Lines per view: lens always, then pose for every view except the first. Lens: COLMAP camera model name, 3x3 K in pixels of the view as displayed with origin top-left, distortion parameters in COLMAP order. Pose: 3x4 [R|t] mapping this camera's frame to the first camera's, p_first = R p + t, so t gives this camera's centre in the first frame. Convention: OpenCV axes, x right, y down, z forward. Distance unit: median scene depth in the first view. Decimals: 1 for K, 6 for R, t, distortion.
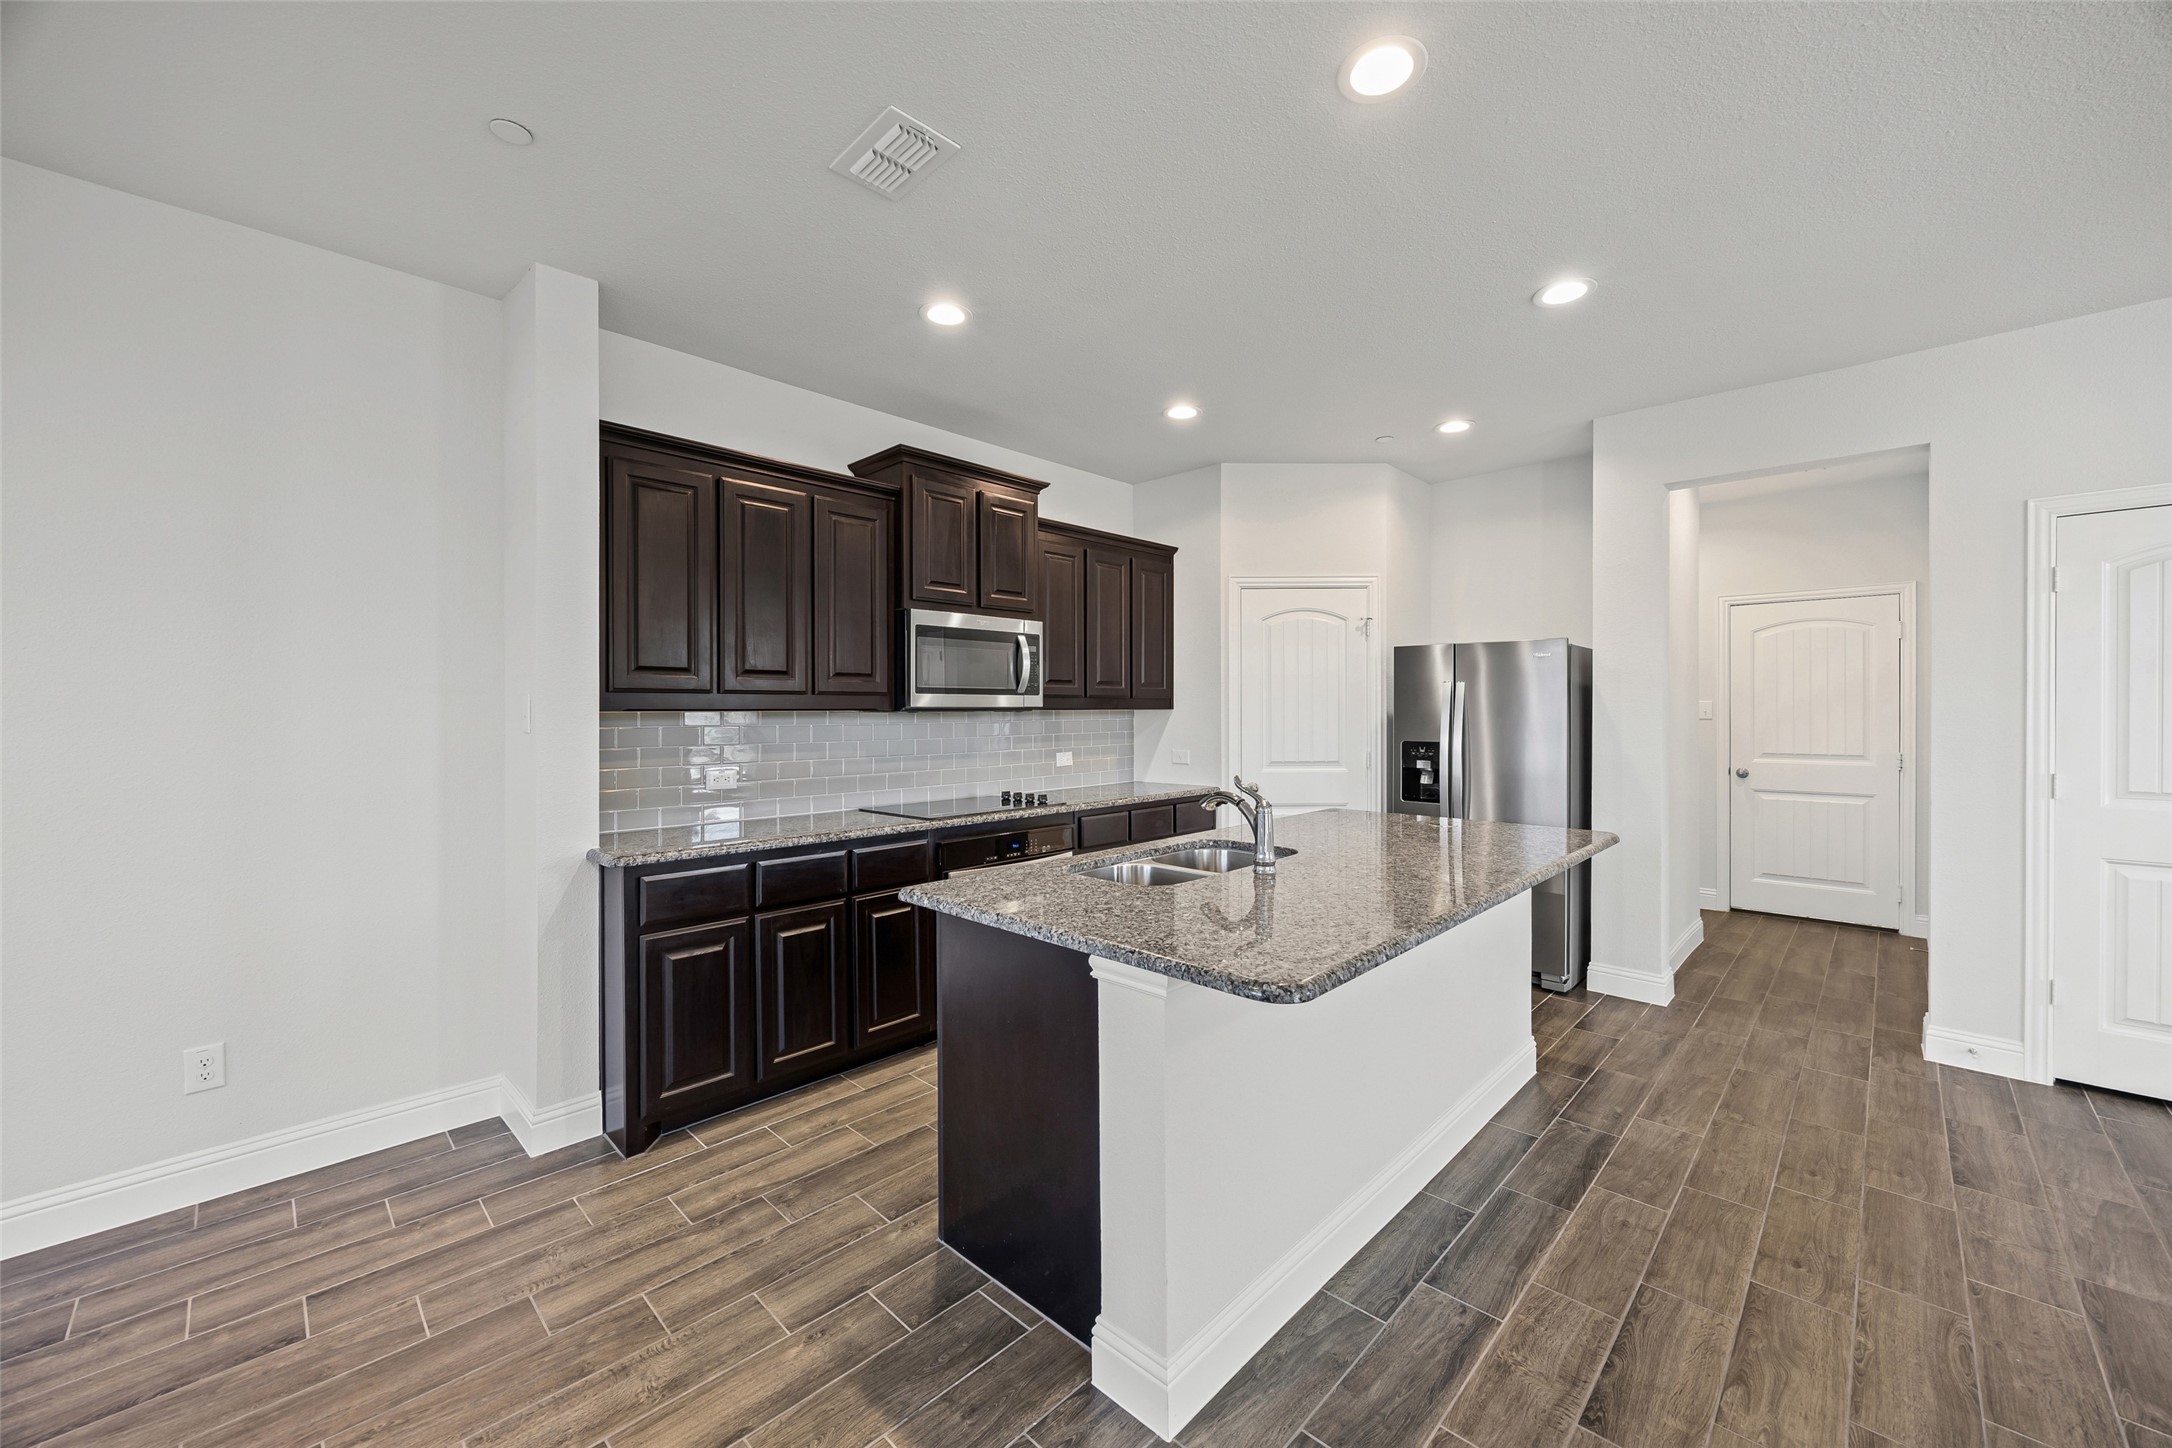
lens RADIAL K [[843.8, 0, 1093.0], [0, 843.8, 718.6], [0, 0, 1]] dist [-0.000501, 0.000164]
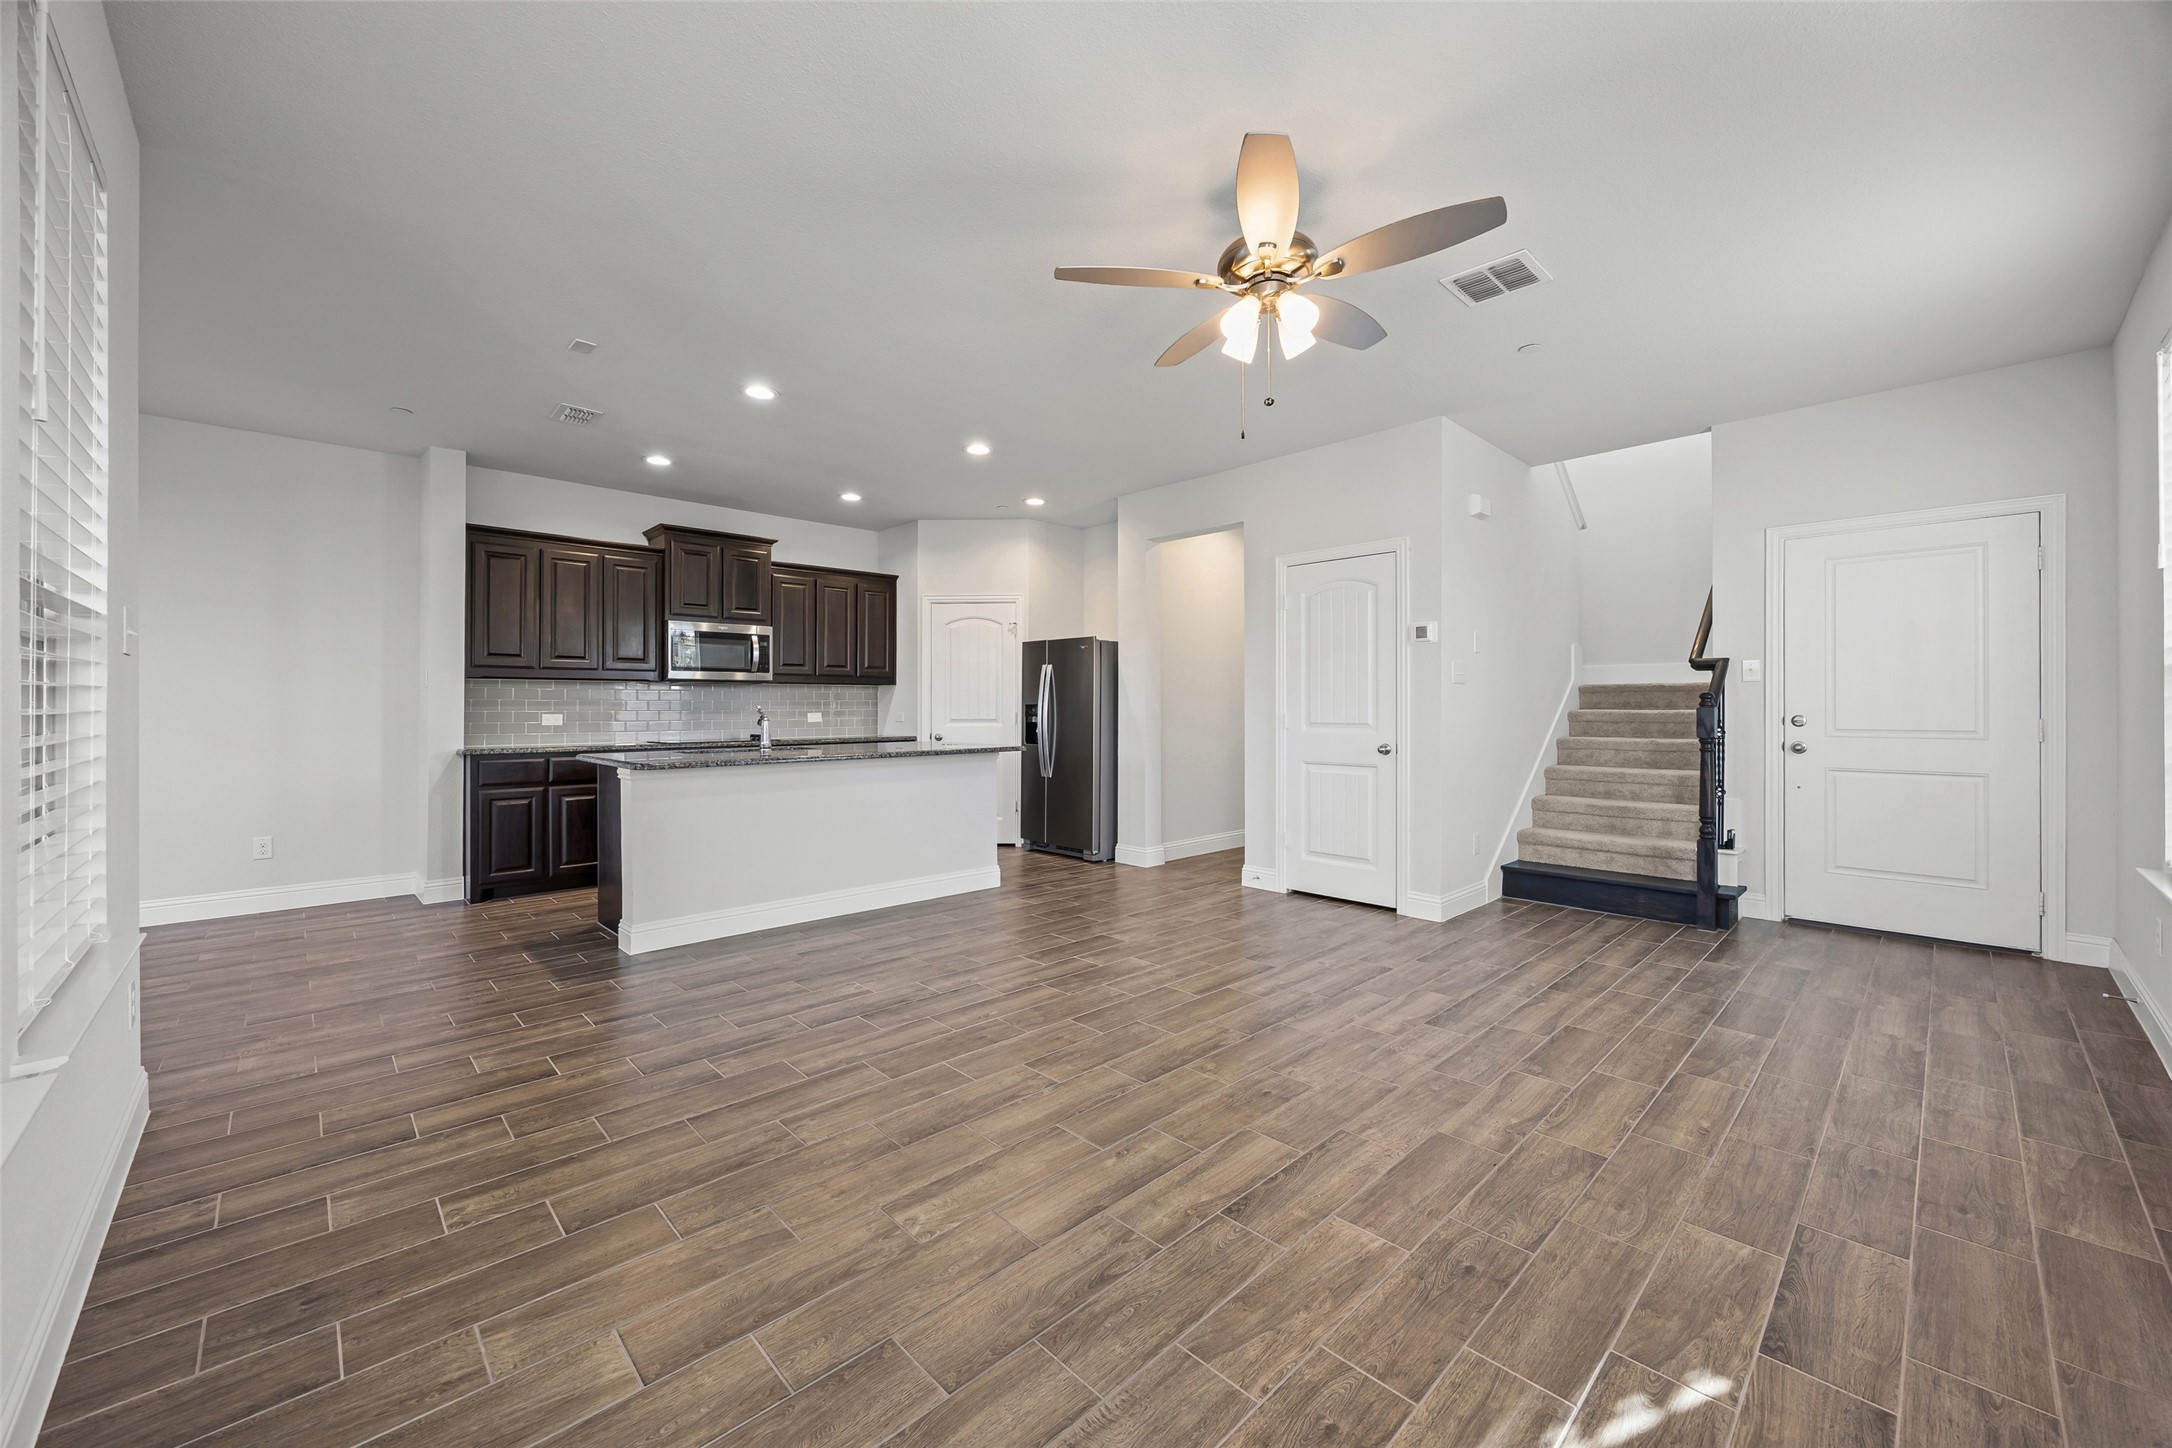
lens RADIAL K [[838.4, 0, 1090.7], [0, 838.4, 713.5], [0, 0, 1]] dist [-0.000906, -0.000089]
pose [[0.999367, 0.001057, -0.035553, 0.623232], [-0.001173, 0.999994, -0.003239, 0.055179], [0.035549, 0.003279, 0.999363, -0.583004]]
